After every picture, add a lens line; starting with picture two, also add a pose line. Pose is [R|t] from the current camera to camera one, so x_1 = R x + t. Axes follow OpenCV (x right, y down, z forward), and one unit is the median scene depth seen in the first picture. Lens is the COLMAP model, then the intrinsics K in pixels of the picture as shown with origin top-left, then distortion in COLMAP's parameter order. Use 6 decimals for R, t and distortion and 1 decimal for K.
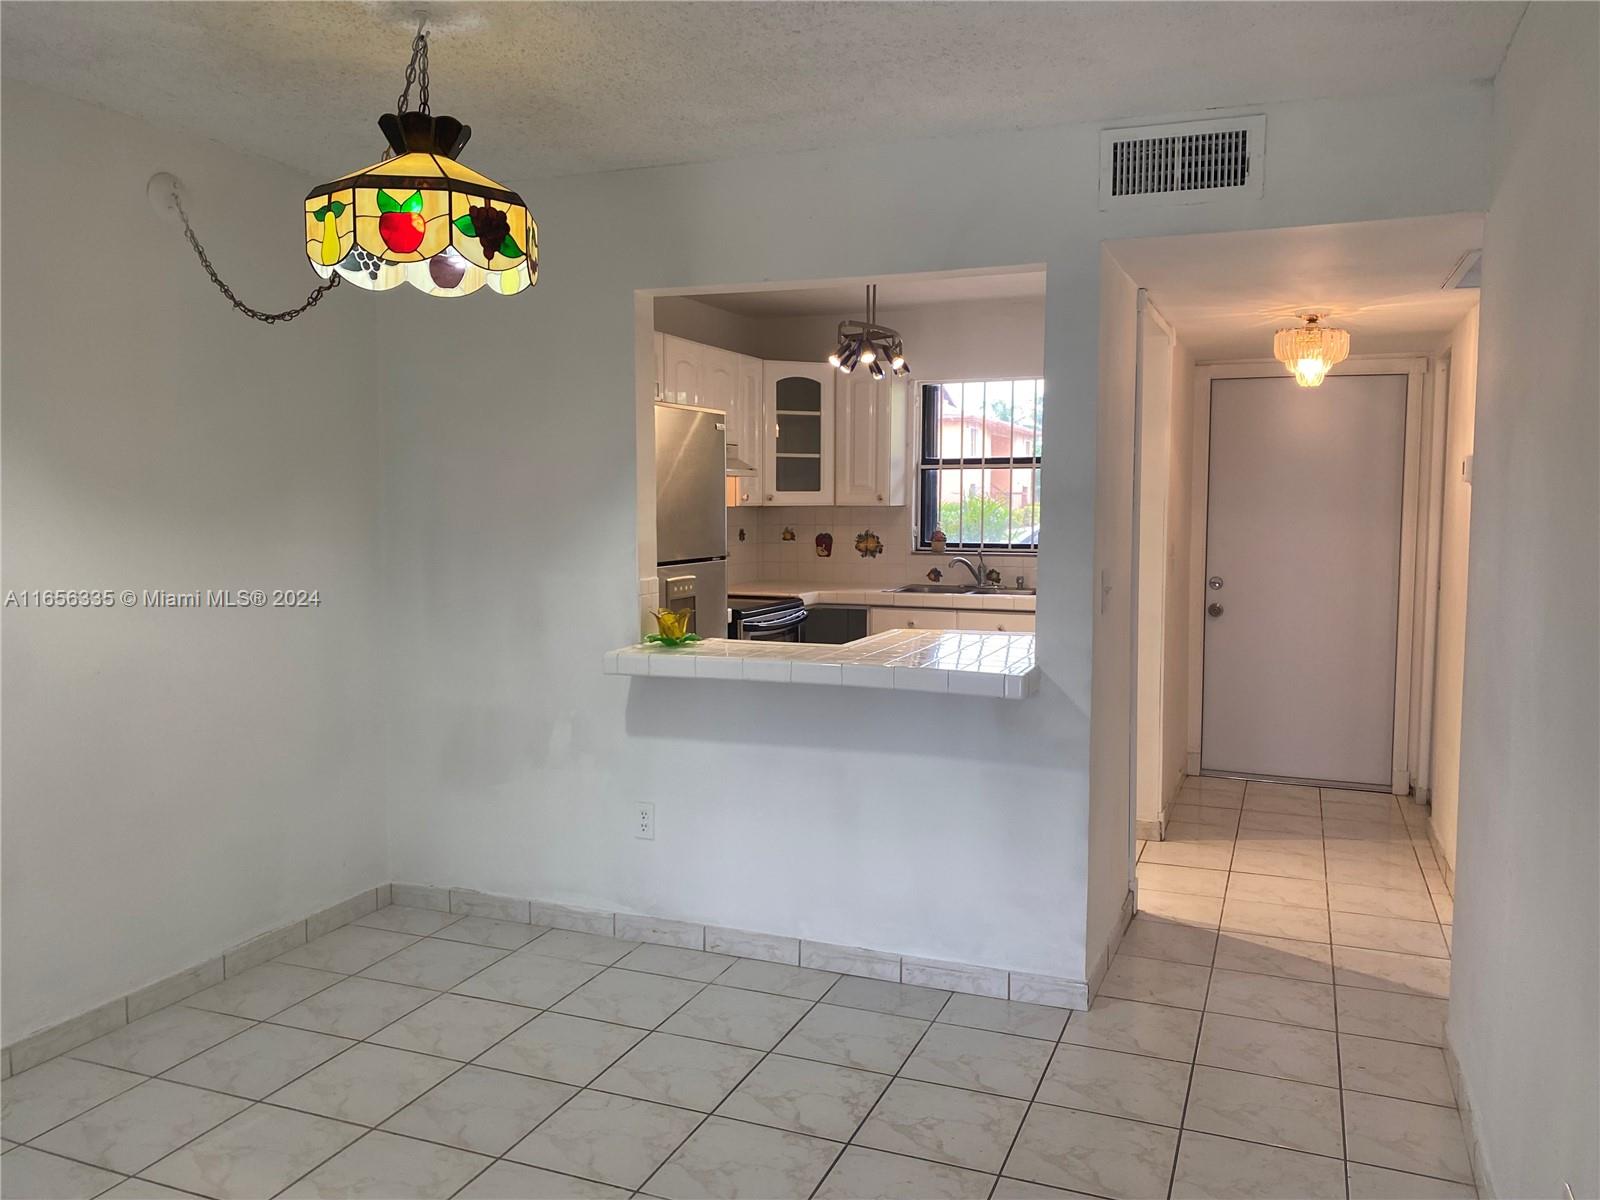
lens RADIAL K [[1223.5, 0, 800.0], [0, 1223.5, 600.0], [0, 0, 1]] dist [0.078836, -0.135721]
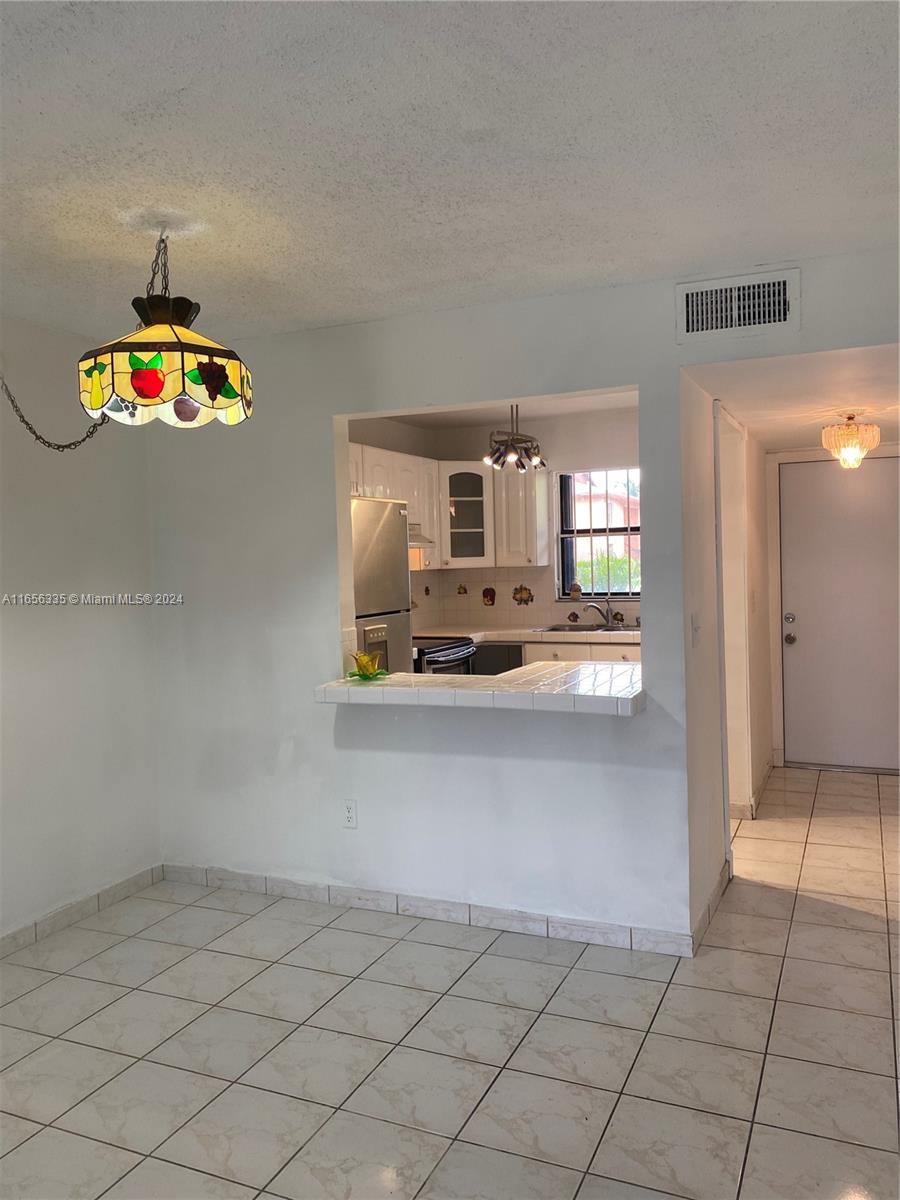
lens RADIAL K [[918.8, 0, 445.1], [0, 918.8, 596.1], [0, 0, 1]] dist [0.062031, -0.088619]
pose [[0.998738, -0.028568, -0.041311, 0.017576], [0.026818, 0.998745, -0.042310, -0.006522], [0.042468, 0.041149, 0.998250, 0.006335]]
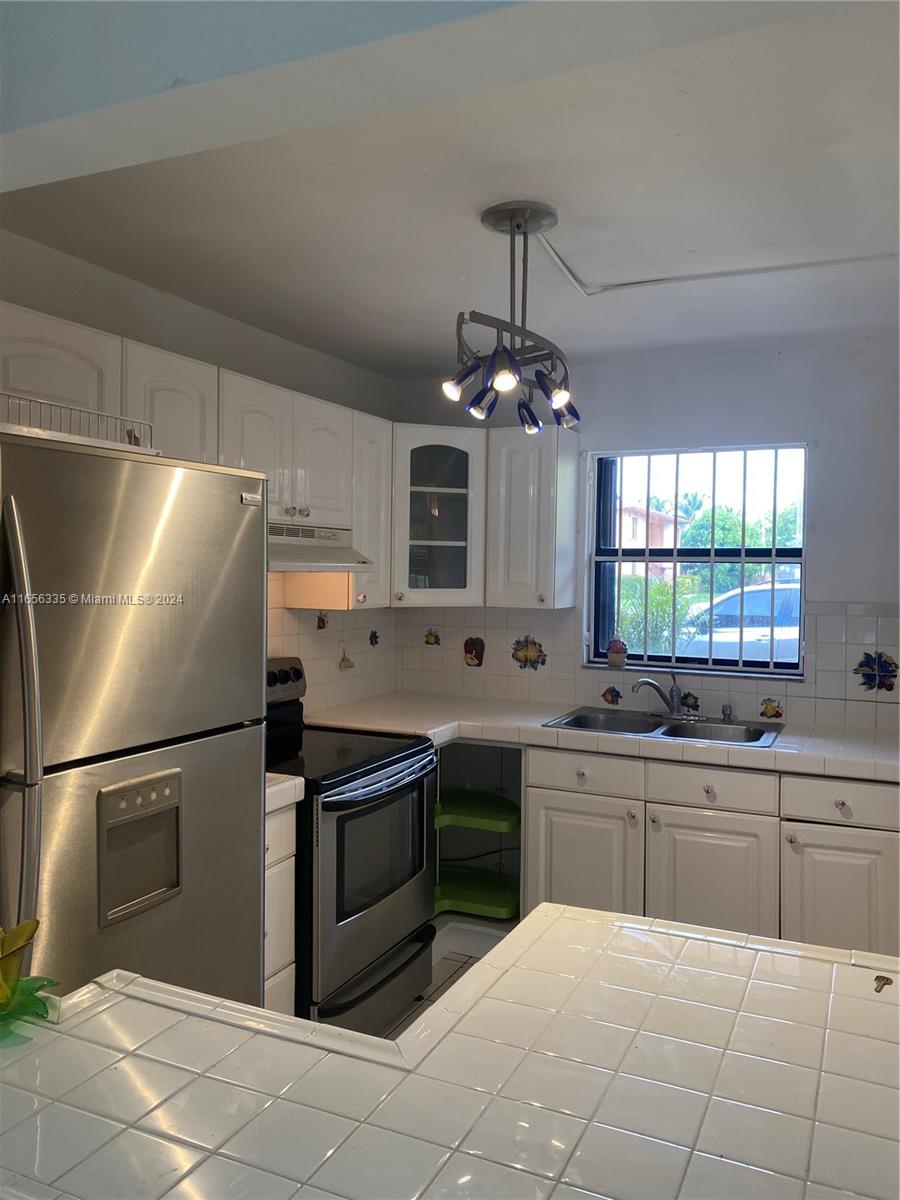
lens RADIAL K [[922.2, 0, 454.3], [0, 922.2, 583.2], [0, 0, 1]] dist [0.181183, -0.563026]
pose [[0.998735, 0.012400, -0.048735, 0.048391], [-0.015617, 0.997685, -0.066180, -0.067425], [0.047801, 0.066857, 0.996617, 0.518743]]
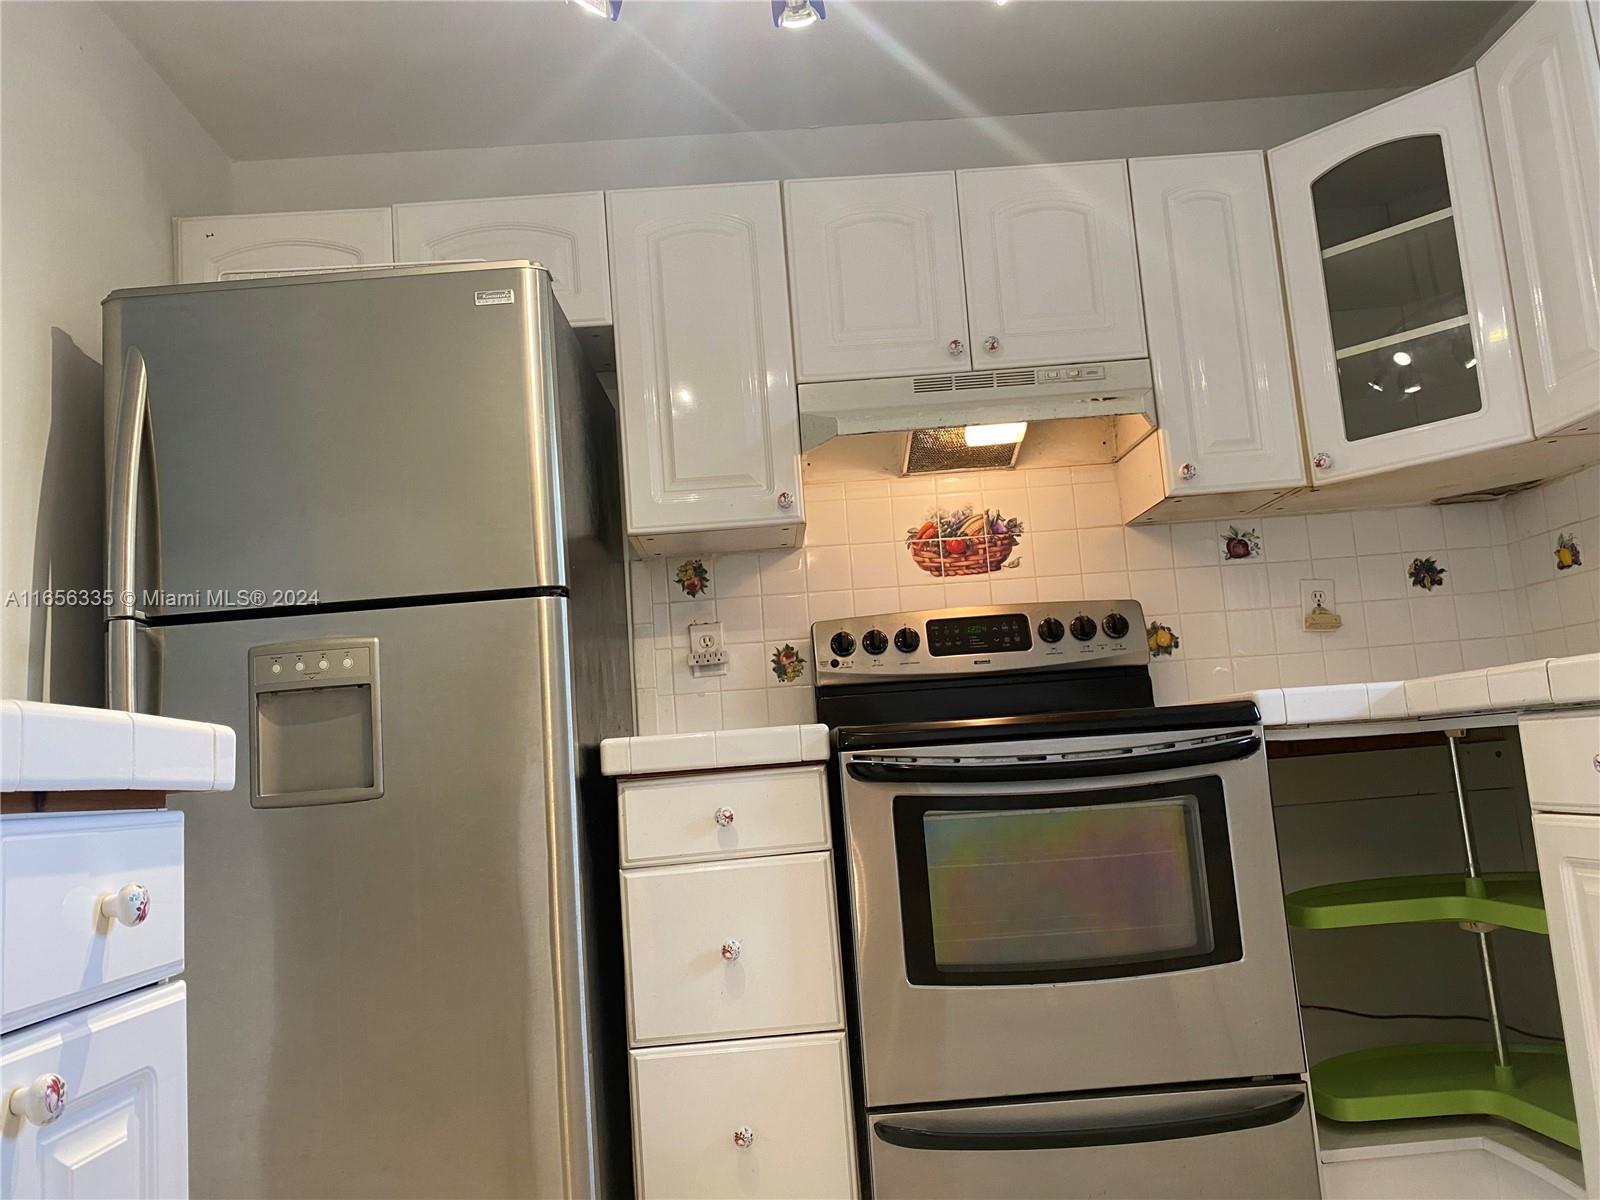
lens RADIAL K [[1237.8, 0, 785.5], [0, 1237.8, 643.3], [0, 0, 1]] dist [0.000395, -0.009828]
pose [[0.389992, -0.133740, -0.911054, 0.335706], [-0.000140, 0.989388, -0.145299, 0.042757], [0.920818, 0.056793, 0.385834, 0.858728]]
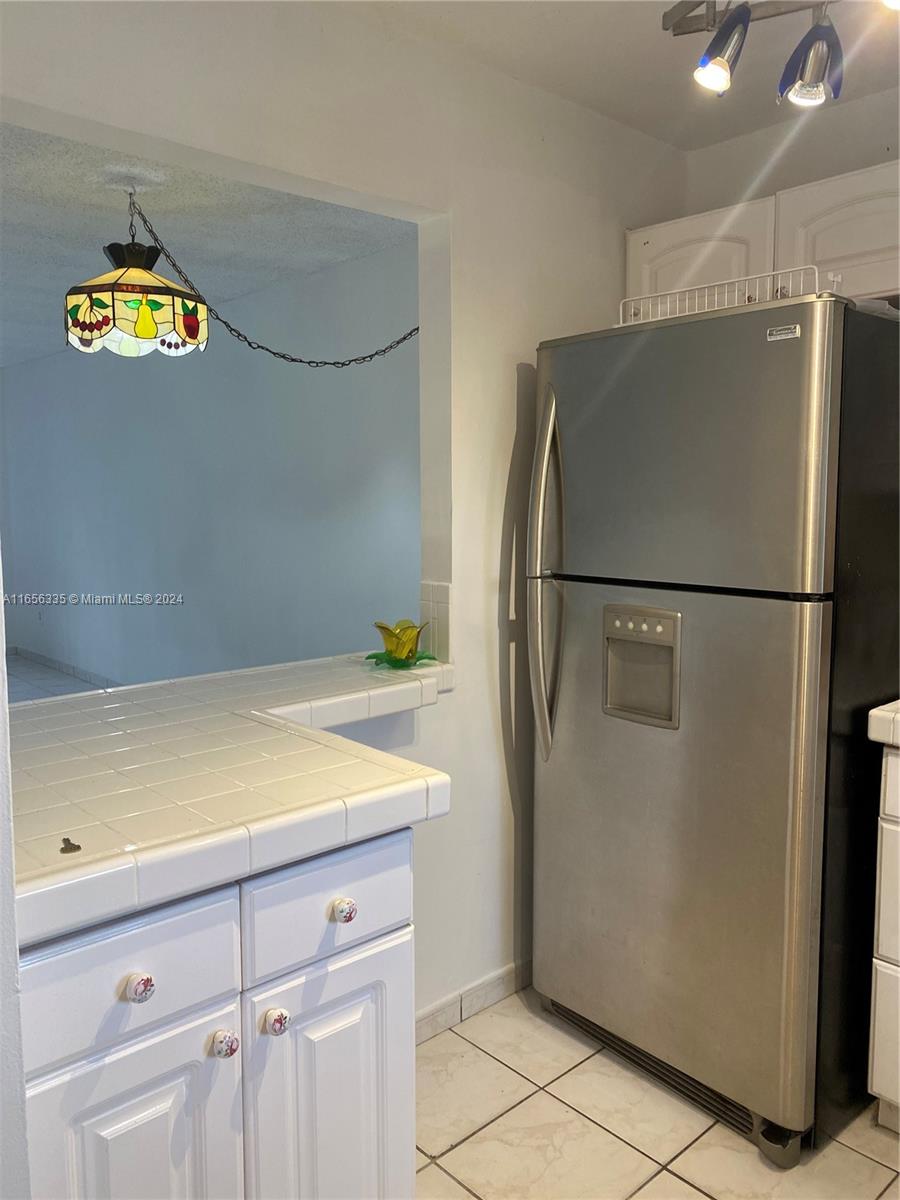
lens RADIAL K [[924.5, 0, 436.2], [0, 924.5, 585.8], [0, 0, 1]] dist [0.068475, -0.141031]
pose [[-0.449087, 0.093871, -0.888543, 0.320408], [-0.065517, 0.988329, 0.137526, -0.076218], [0.891083, 0.119975, -0.437696, 0.970864]]
